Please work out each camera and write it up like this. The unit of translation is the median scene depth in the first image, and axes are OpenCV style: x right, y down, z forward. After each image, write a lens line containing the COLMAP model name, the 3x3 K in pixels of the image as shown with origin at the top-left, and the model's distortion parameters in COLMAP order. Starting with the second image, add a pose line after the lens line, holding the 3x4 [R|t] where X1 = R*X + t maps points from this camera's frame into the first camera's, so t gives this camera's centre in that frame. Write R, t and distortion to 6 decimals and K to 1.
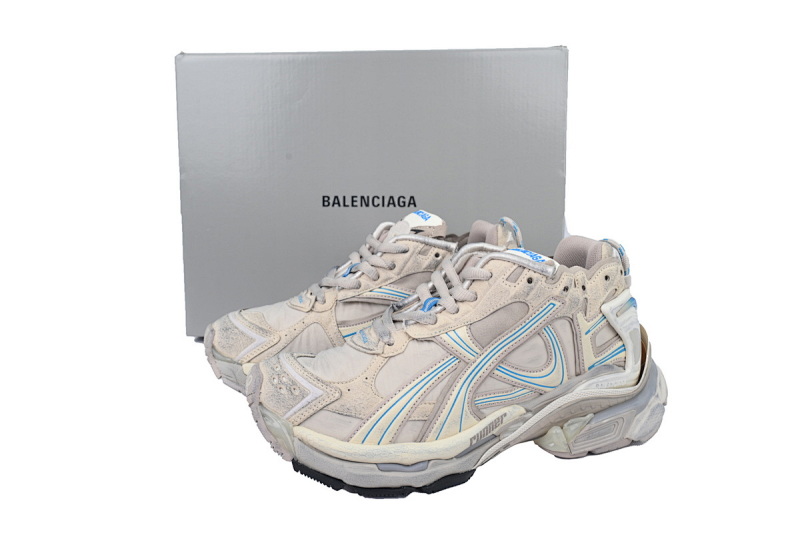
lens RADIAL K [[634.4, 0, 399.6], [0, 634.4, 267.9], [0, 0, 1]] dist [-0.010428, -0.006088]
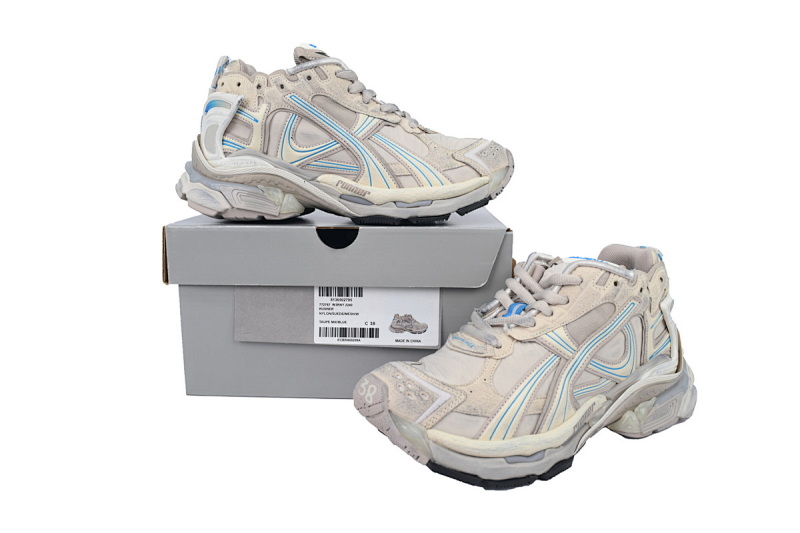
lens RADIAL K [[634.4, 0, 401.1], [0, 634.4, 262.2], [0, 0, 1]] dist [-0.010428, -0.006088]
pose [[0.972400, -0.027696, 0.231669, -0.428900], [0.033581, 0.999205, -0.021498, -0.007288], [-0.230889, 0.028684, 0.972557, -0.023604]]
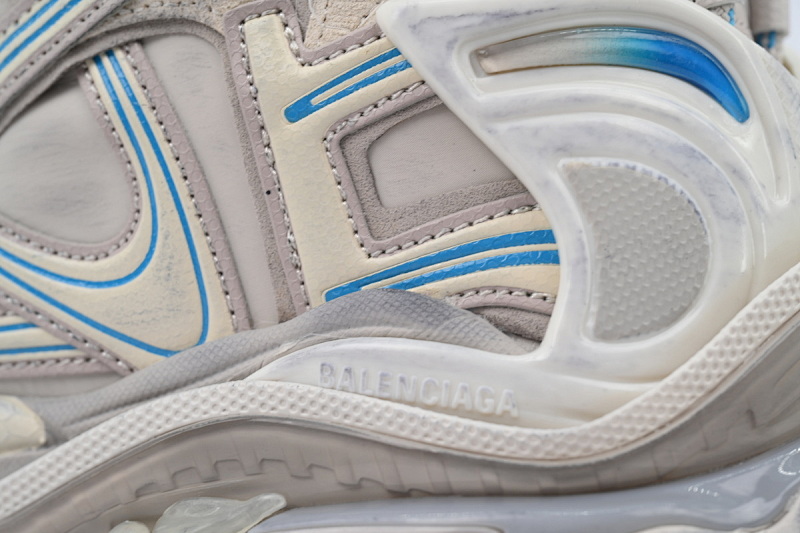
lens RADIAL K [[2031.9, 0, 399.8], [0, 2031.9, 267.2], [0, 0, 1]] dist [0.123945, 0.000000]
pose [[0.737071, 0.000000, -0.675815, 0.843746], [-0.227193, 0.941799, -0.247786, 0.337876], [0.636482, 0.336177, 0.694173, 0.555227]]
